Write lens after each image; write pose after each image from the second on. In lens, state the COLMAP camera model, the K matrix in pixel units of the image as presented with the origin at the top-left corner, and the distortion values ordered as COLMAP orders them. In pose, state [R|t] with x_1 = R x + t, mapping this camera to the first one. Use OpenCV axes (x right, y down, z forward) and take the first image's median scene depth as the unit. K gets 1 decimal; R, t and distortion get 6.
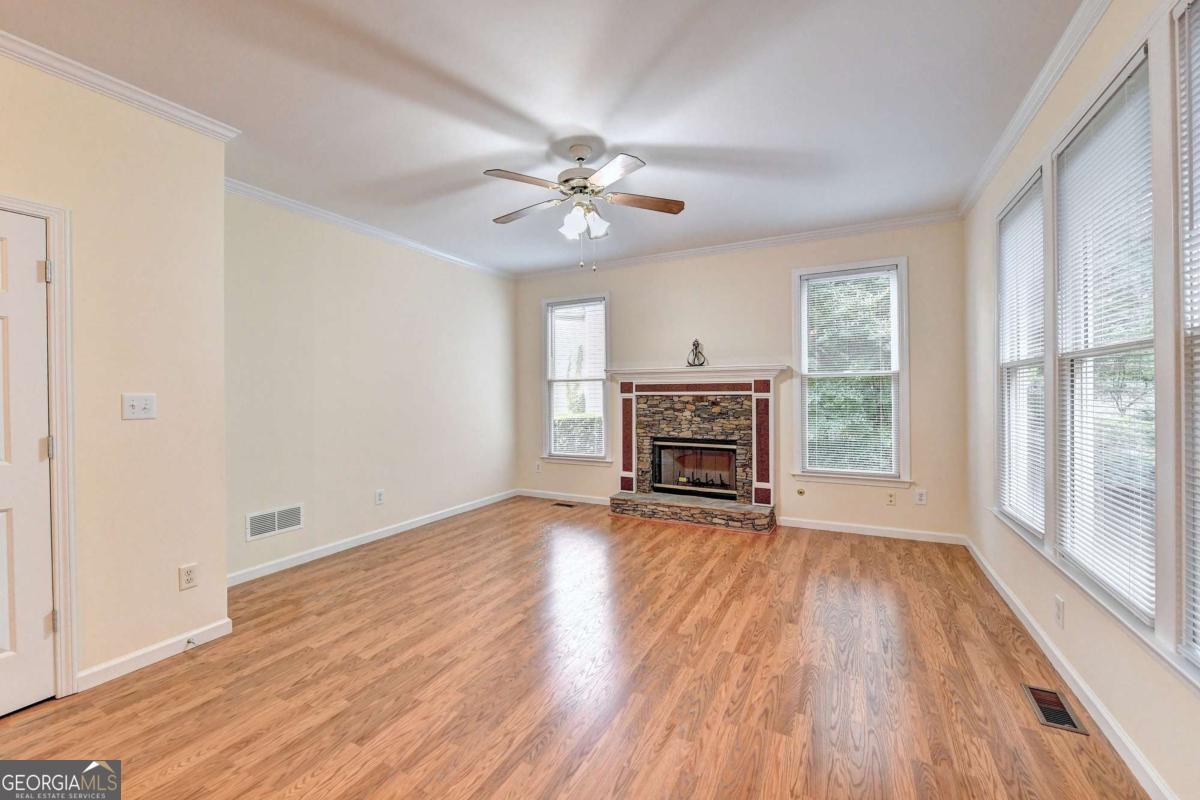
lens RADIAL K [[473.6, 0, 604.2], [0, 473.6, 395.2], [0, 0, 1]] dist [-0.008118, -0.000926]
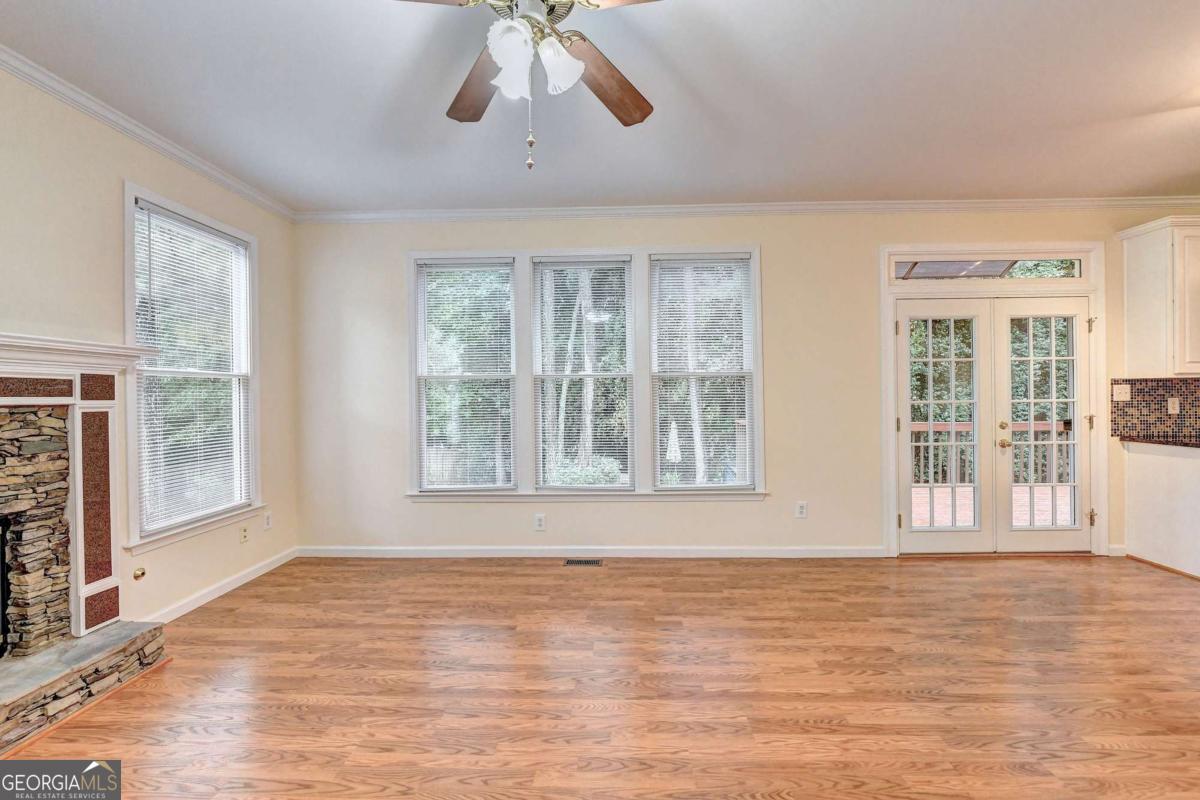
lens RADIAL K [[473.6, 0, 604.2], [0, 473.6, 395.2], [0, 0, 1]] dist [-0.008118, -0.000926]
pose [[-0.435108, 0.014106, 0.900268, -0.612591], [0.017728, 0.999818, -0.007098, 0.004139], [-0.900204, 0.012871, -0.435279, 1.315520]]
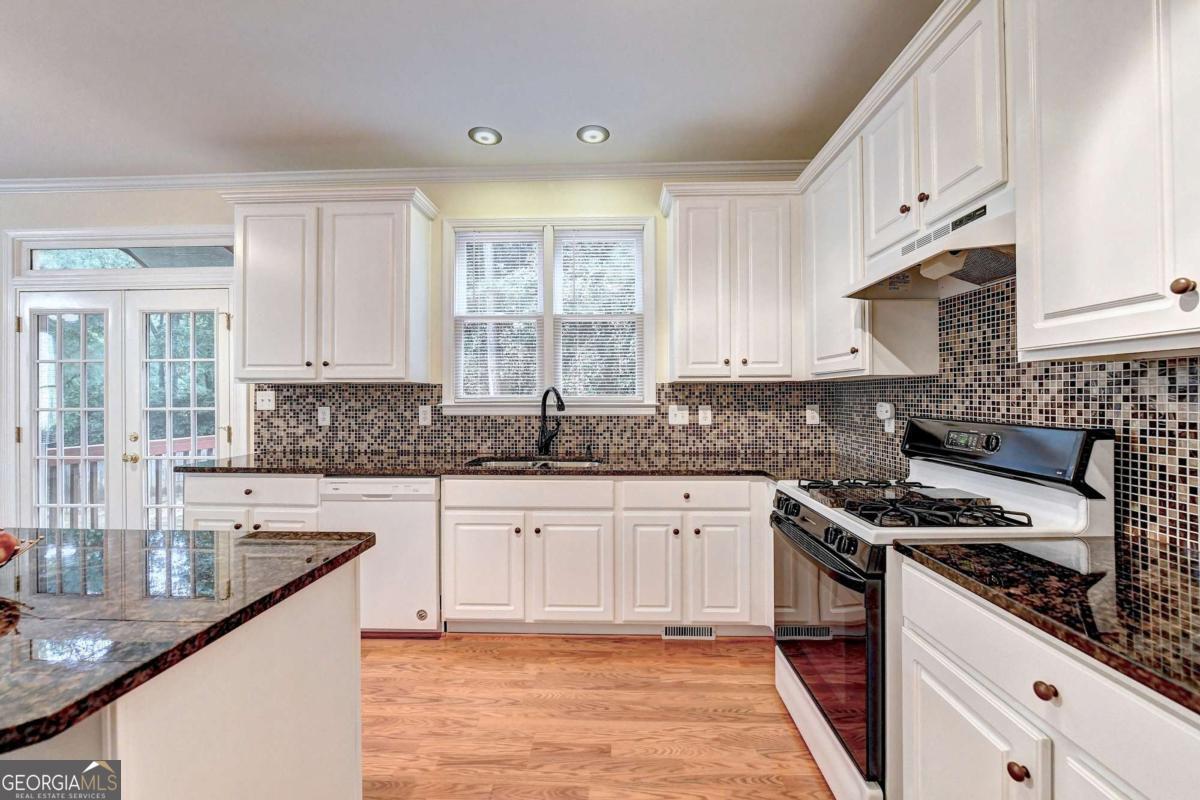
lens RADIAL K [[473.6, 0, 604.2], [0, 473.6, 395.2], [0, 0, 1]] dist [-0.008118, -0.000926]
pose [[-0.435519, 0.011834, 0.900102, -1.518850], [0.010343, 0.999913, -0.008141, 0.020039], [-0.900120, 0.005764, -0.435604, -1.010997]]
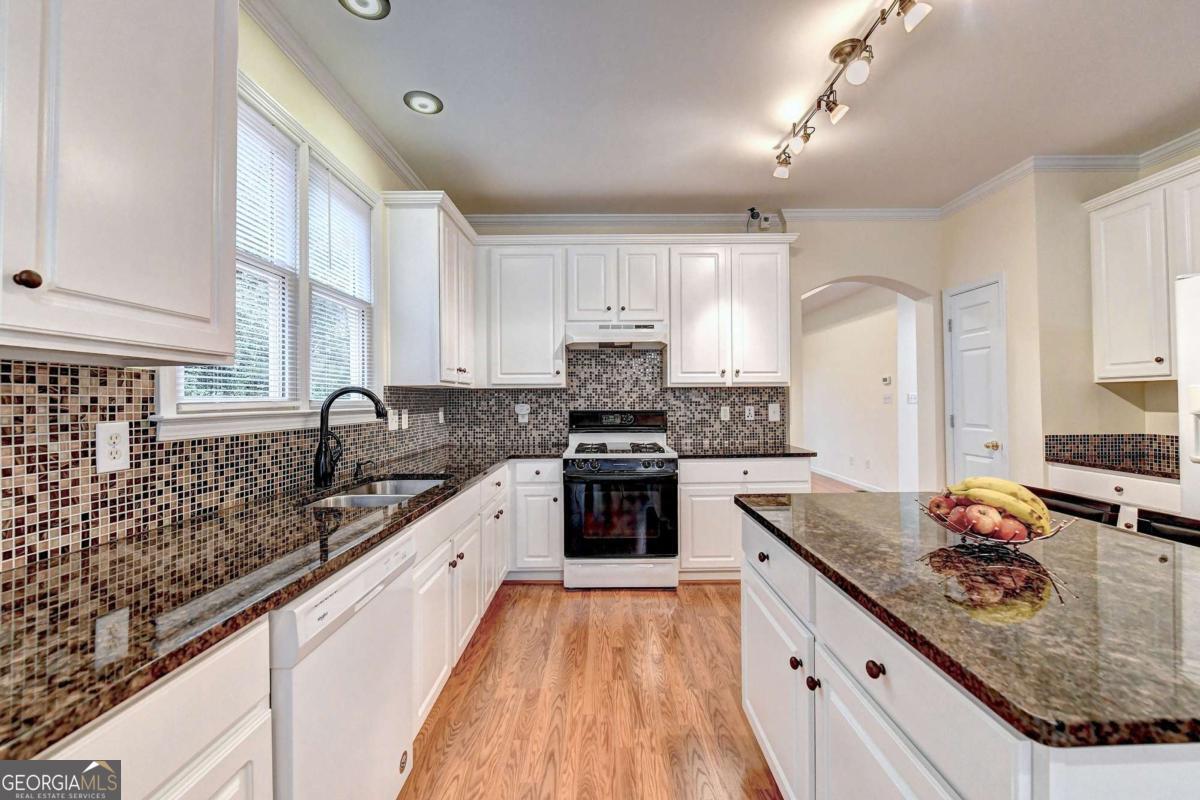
lens RADIAL K [[473.6, 0, 604.2], [0, 473.6, 395.2], [0, 0, 1]] dist [-0.008118, -0.000926]
pose [[-0.885653, 0.009233, -0.464255, -0.433239], [0.011600, 0.999930, -0.002243, 0.011576], [0.464202, -0.007372, -0.885699, -0.462704]]
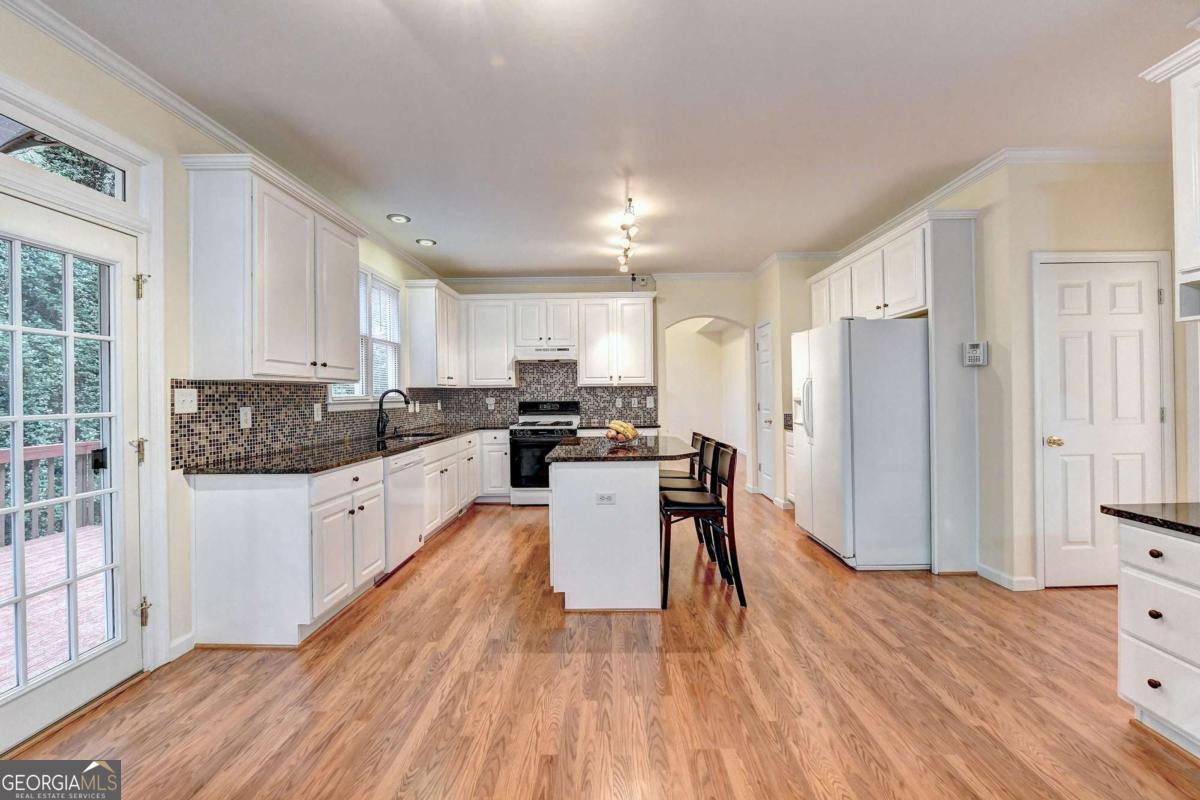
lens RADIAL K [[473.6, 0, 604.2], [0, 473.6, 395.2], [0, 0, 1]] dist [-0.008118, -0.000926]
pose [[-0.891027, 0.019107, -0.453548, -0.329685], [0.016717, 0.999817, 0.009278, 0.008654], [0.453642, 0.000685, -0.891184, 0.480495]]
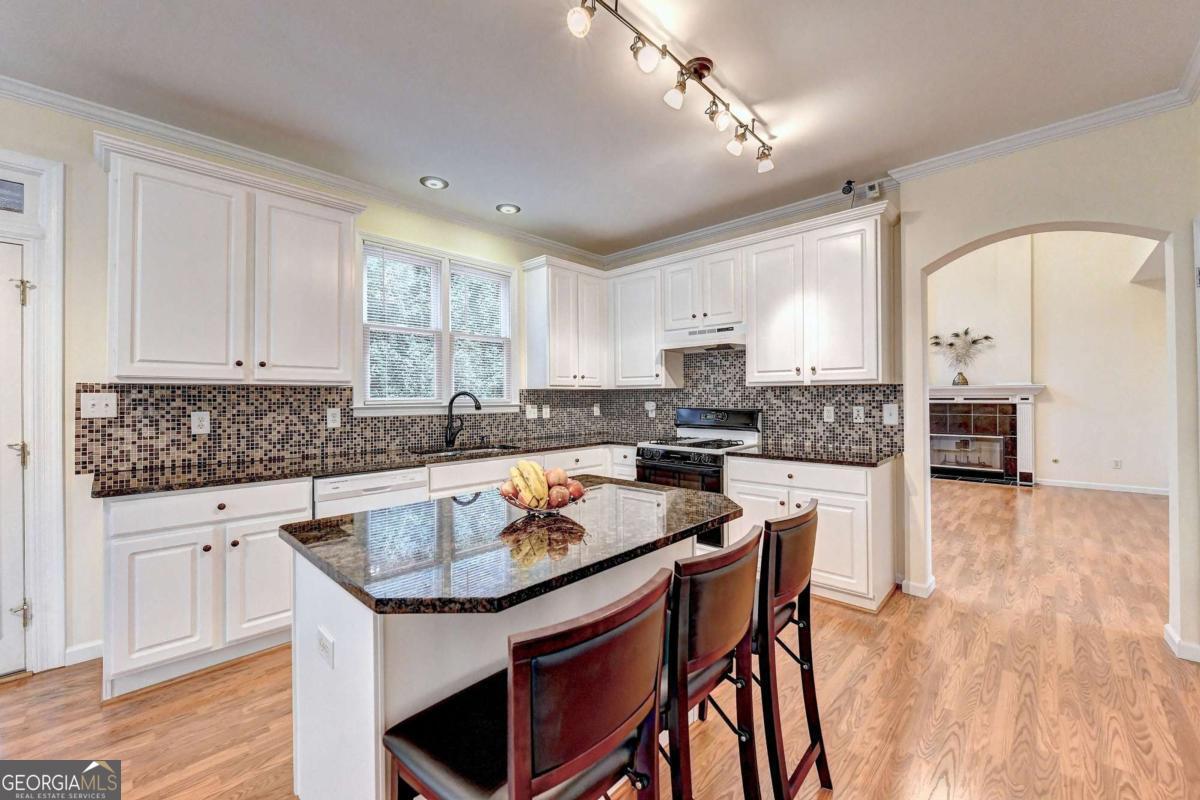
lens RADIAL K [[473.6, 0, 604.2], [0, 473.6, 395.2], [0, 0, 1]] dist [-0.008118, -0.000926]
pose [[-0.962400, 0.013672, 0.271292, -1.234027], [0.013455, 0.999906, -0.002660, 0.010793], [-0.271302, 0.001090, -0.962494, -0.121288]]
